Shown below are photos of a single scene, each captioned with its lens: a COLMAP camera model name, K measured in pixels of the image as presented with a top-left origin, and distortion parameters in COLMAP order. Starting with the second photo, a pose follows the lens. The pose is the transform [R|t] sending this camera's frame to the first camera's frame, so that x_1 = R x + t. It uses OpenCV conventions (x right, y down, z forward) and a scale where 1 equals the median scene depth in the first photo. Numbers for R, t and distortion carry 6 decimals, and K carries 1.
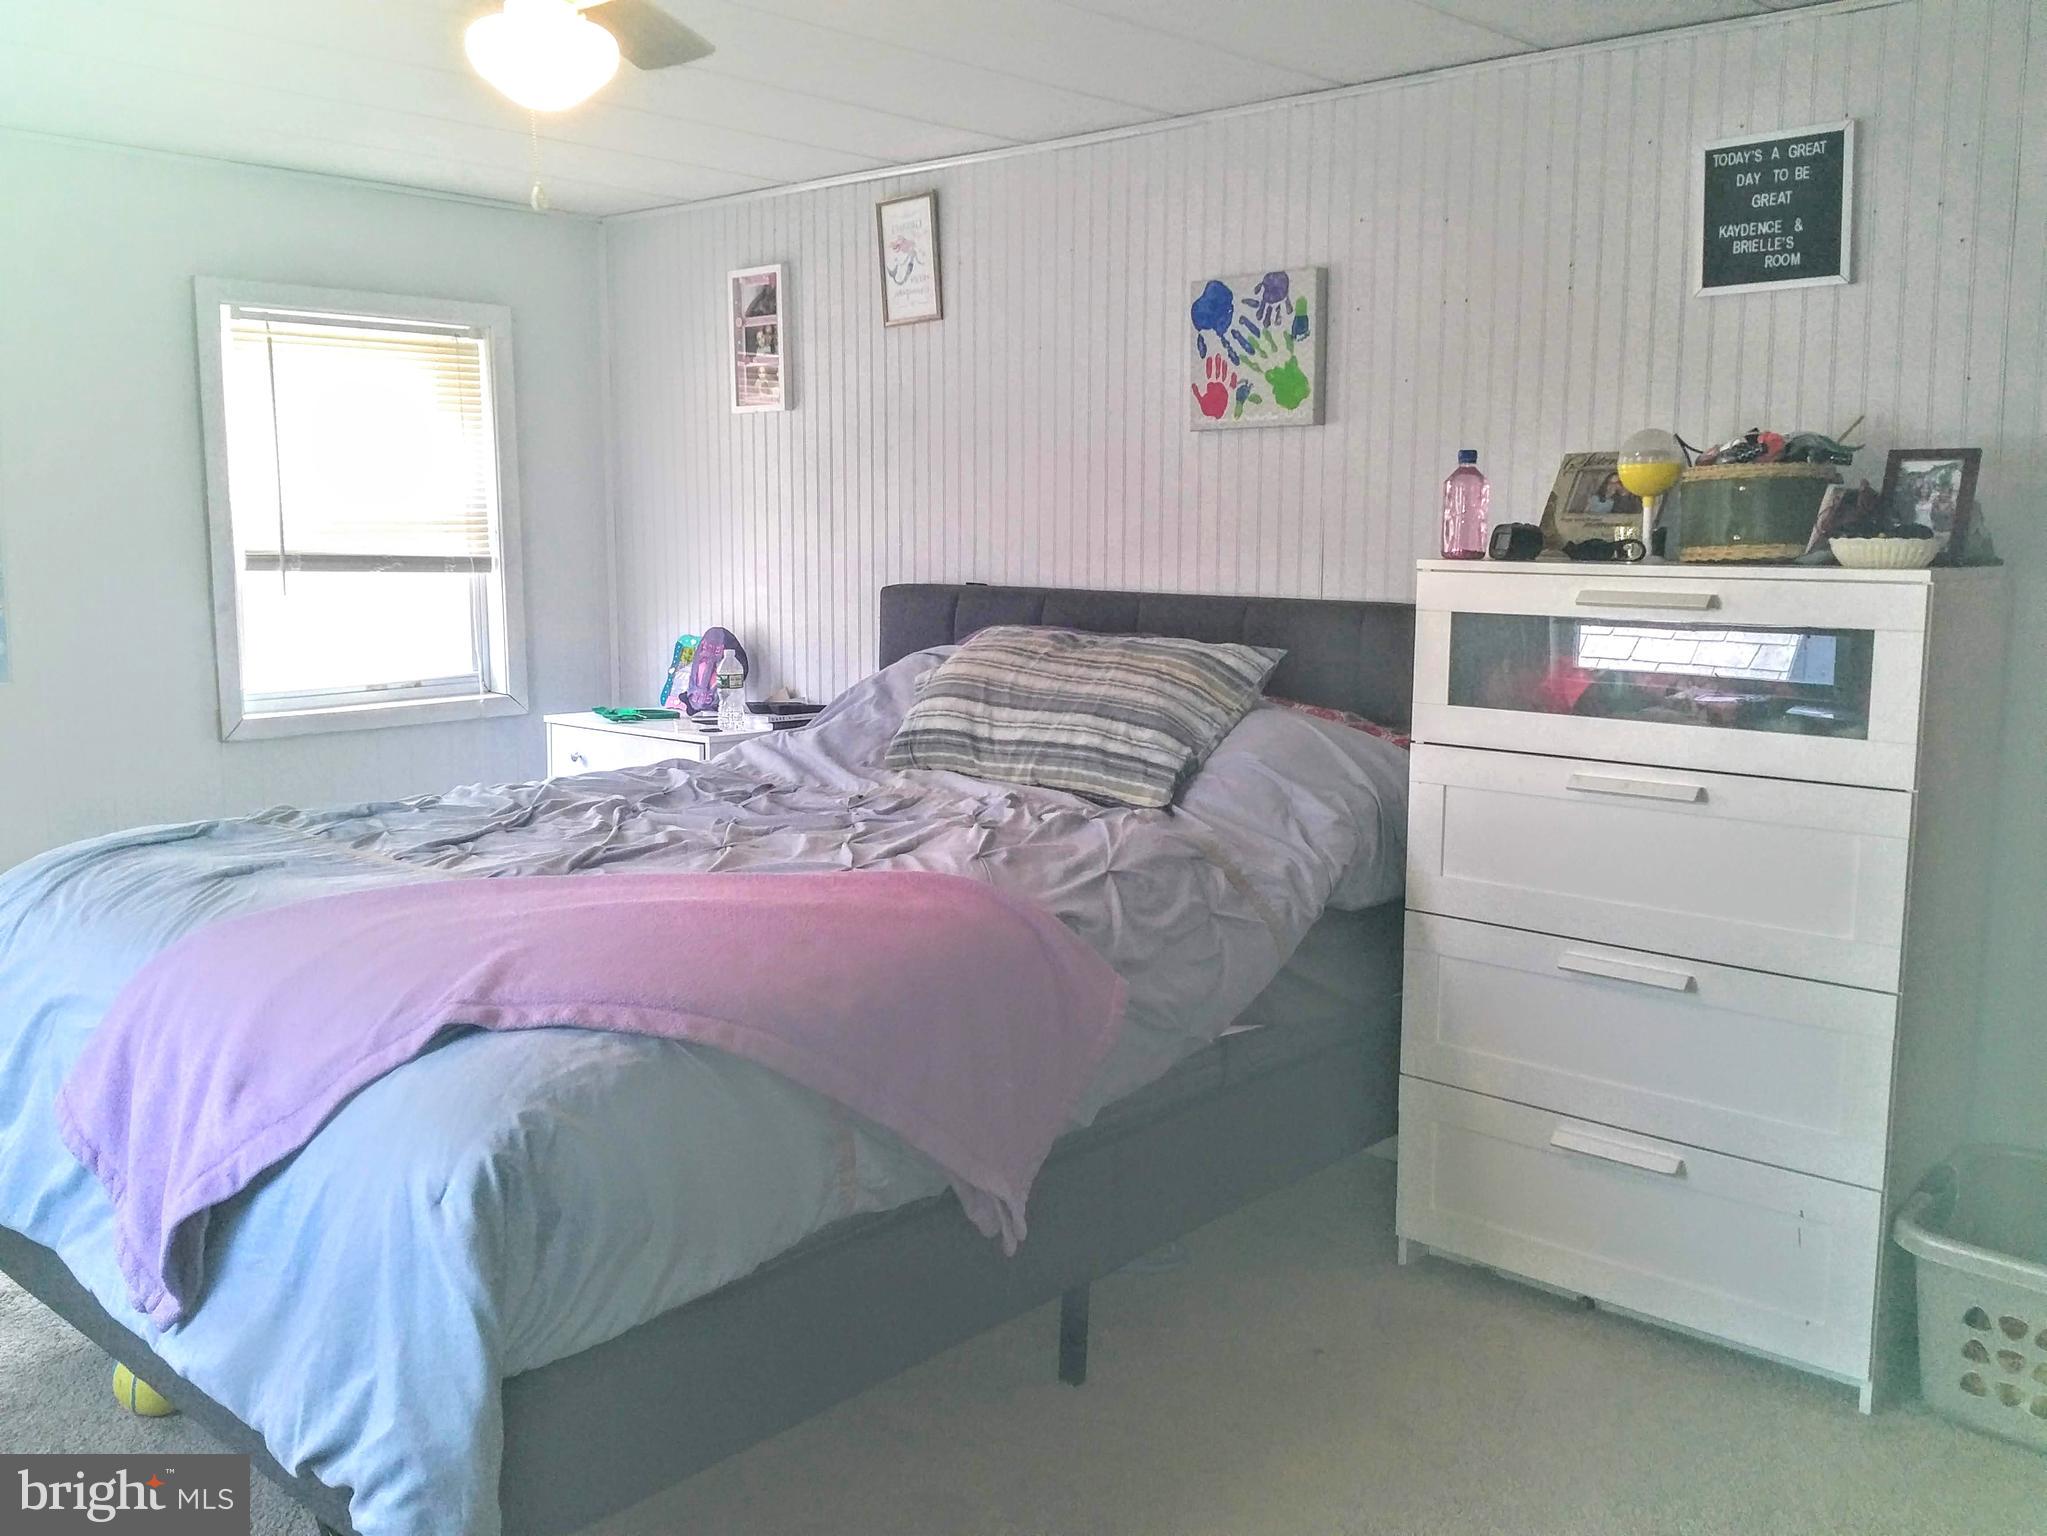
lens RADIAL K [[1778.5, 0, 1028.2], [0, 1778.5, 722.2], [0, 0, 1]] dist [0.161650, -0.329549]
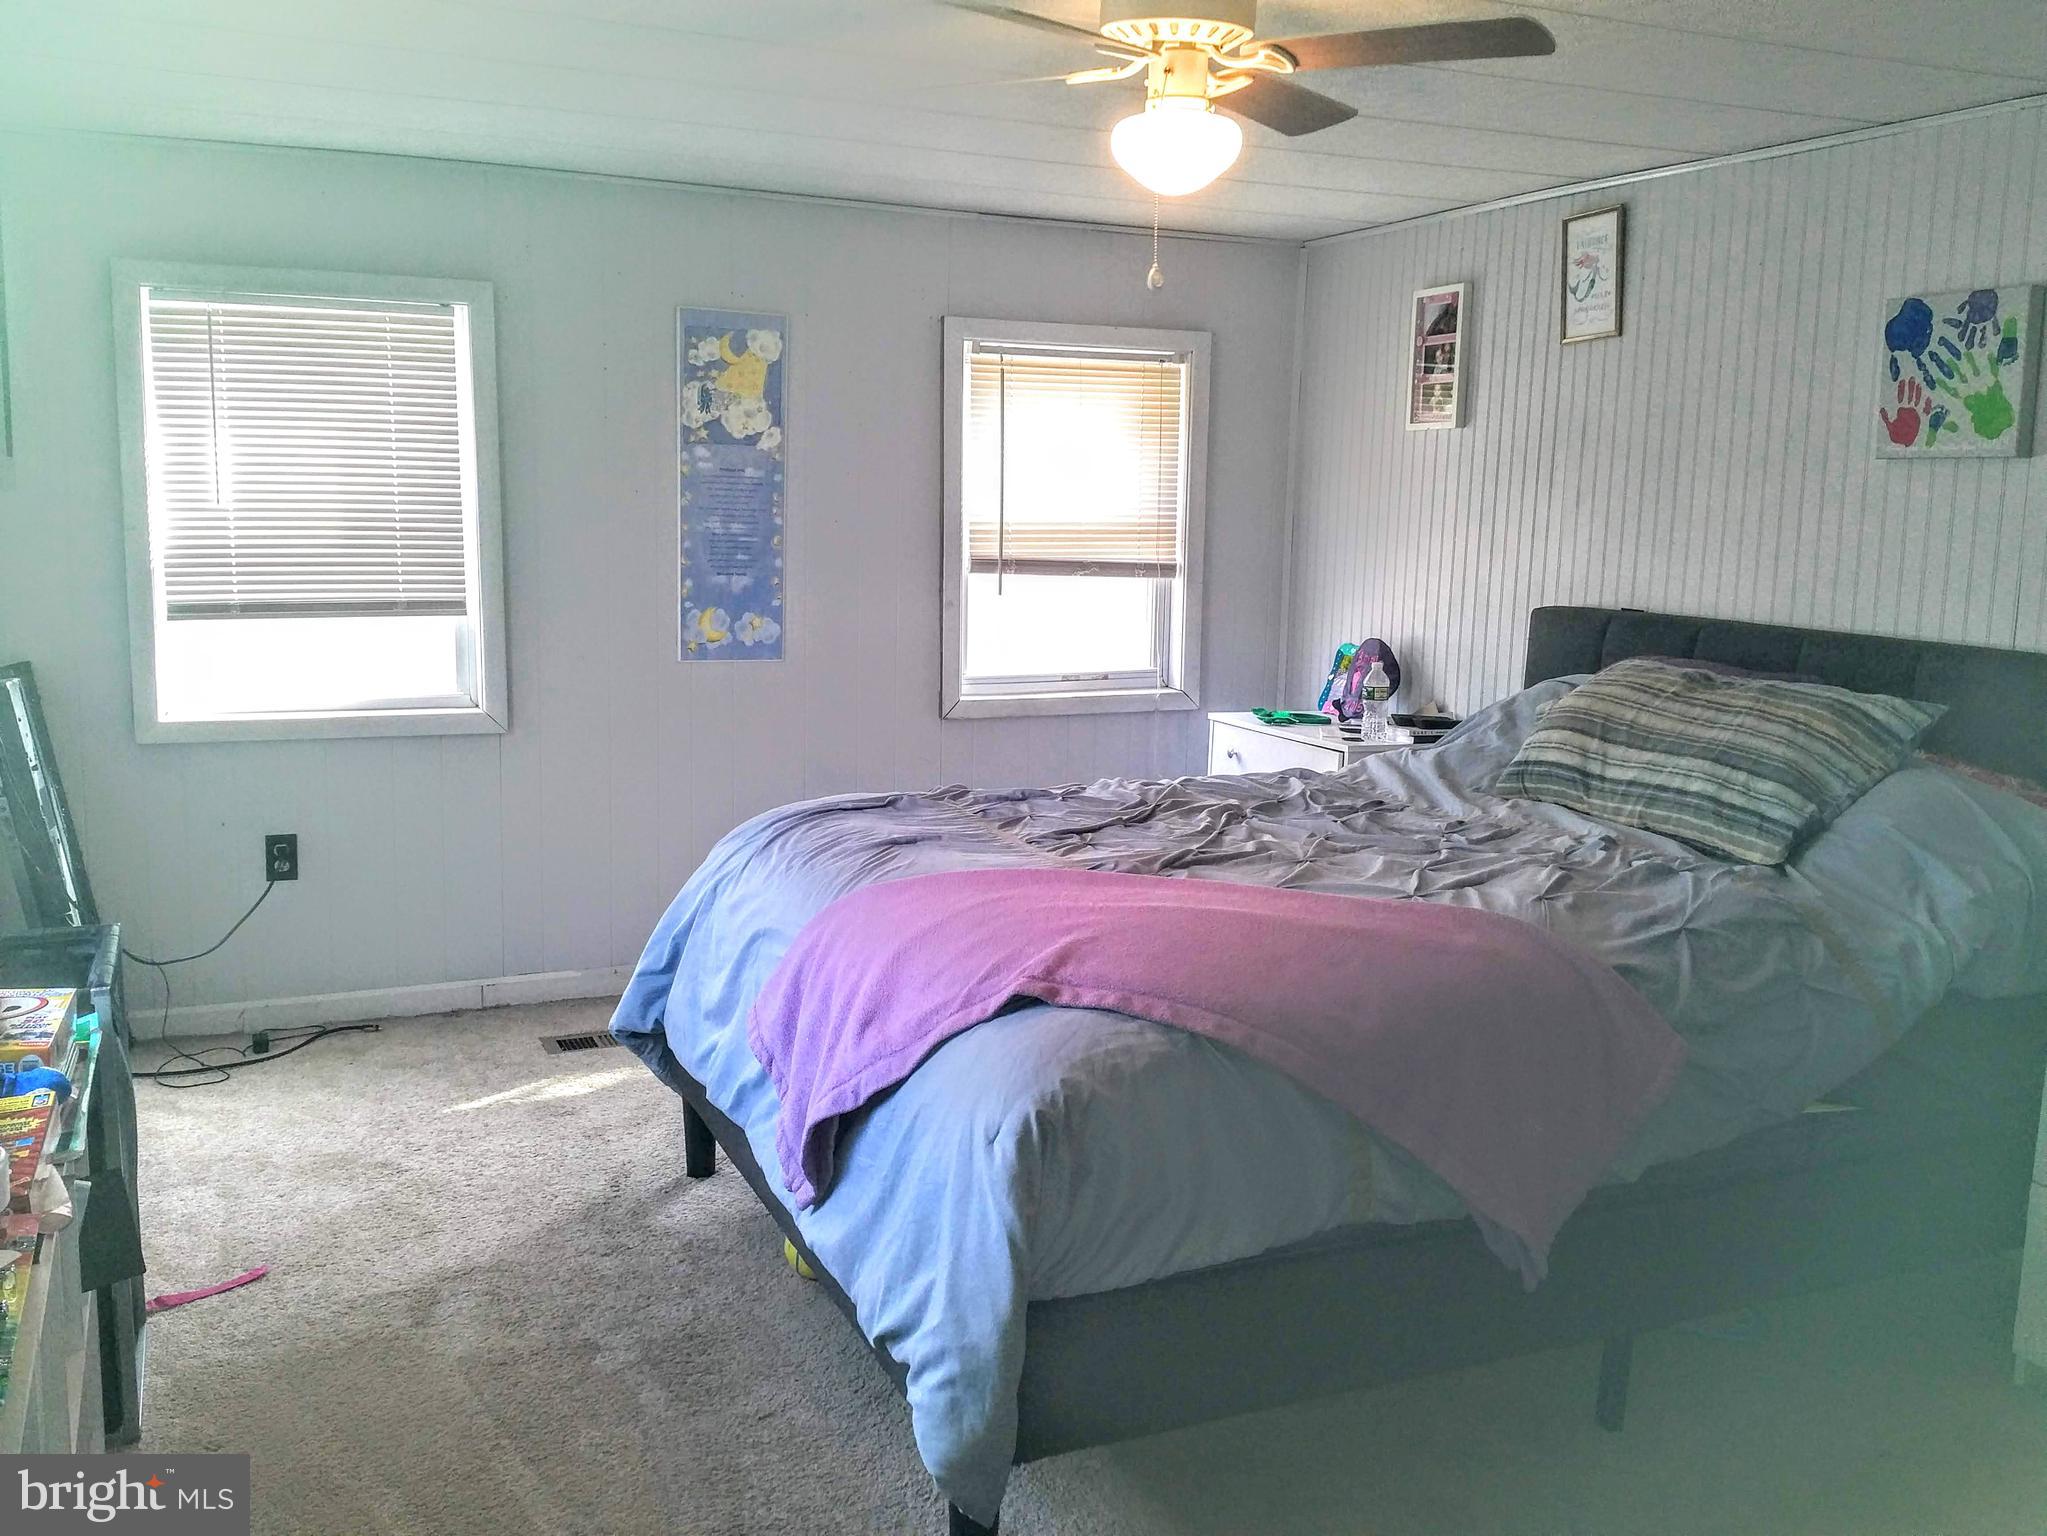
lens RADIAL K [[1774.4, 0, 1016.4], [0, 1774.4, 745.8], [0, 0, 1]] dist [0.153364, -0.298013]
pose [[0.914453, 0.074500, -0.397776, 0.077193], [-0.065482, 0.997196, 0.036229, -0.022423], [0.399360, -0.007083, 0.916767, -0.042075]]
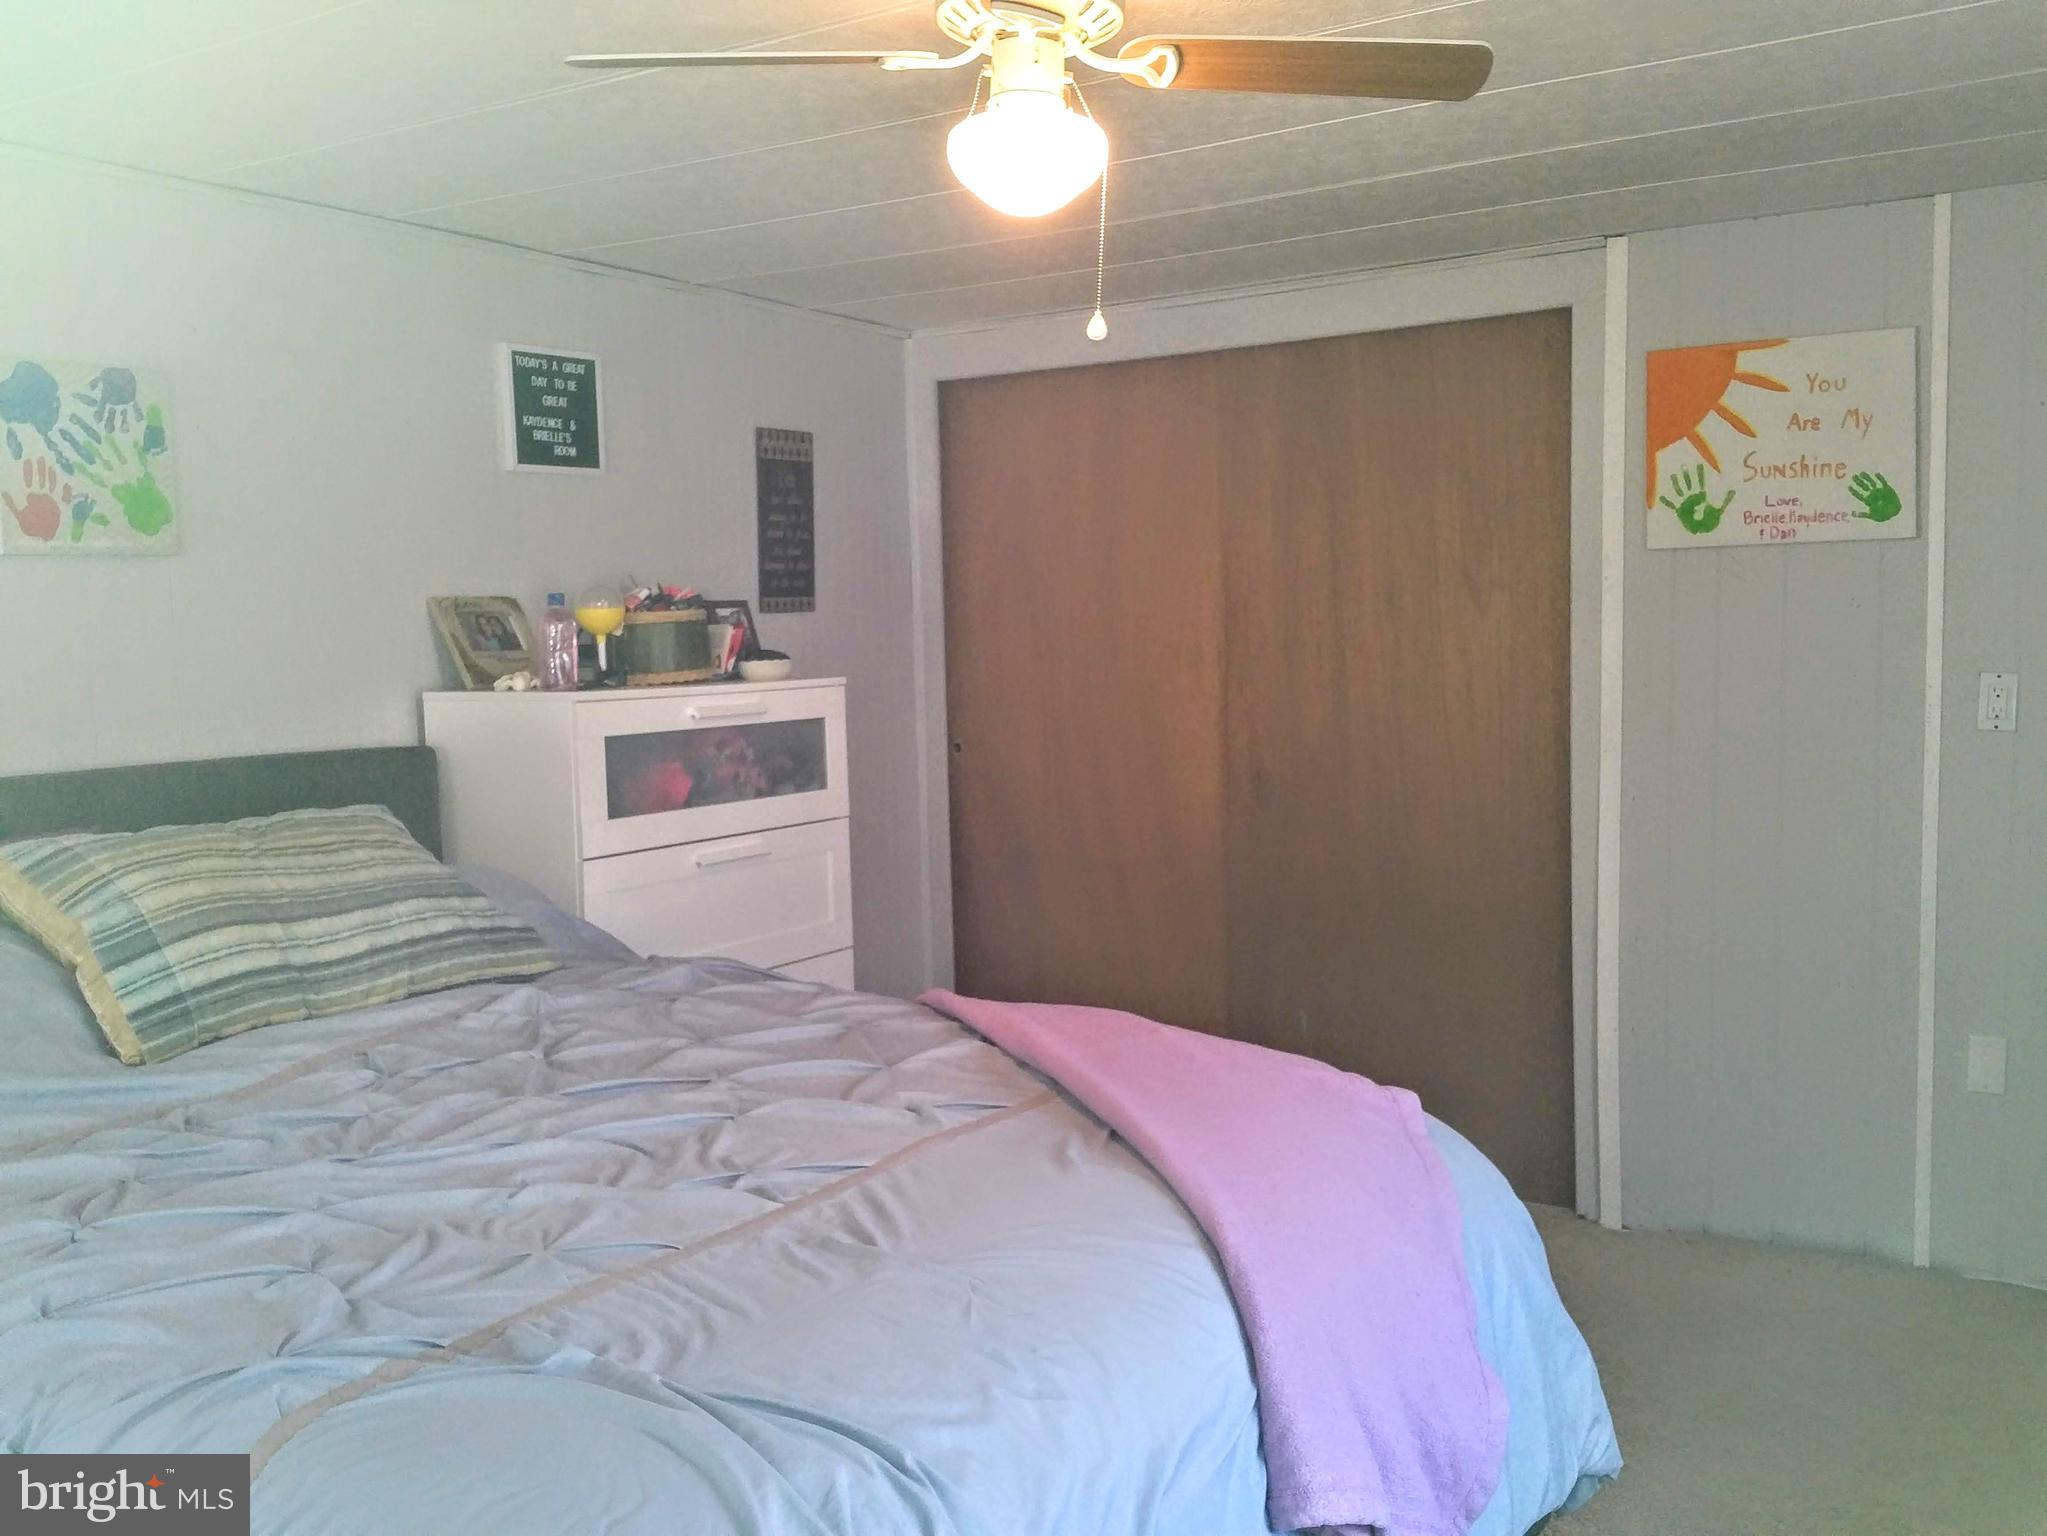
lens RADIAL K [[1778.5, 0, 1028.2], [0, 1778.5, 722.2], [0, 0, 1]] dist [0.161650, -0.329549]
pose [[-0.150779, -0.055494, 0.987009, -0.807513], [0.140302, 0.987115, 0.076933, -0.106537], [-0.978561, 0.150079, -0.141050, 0.802942]]
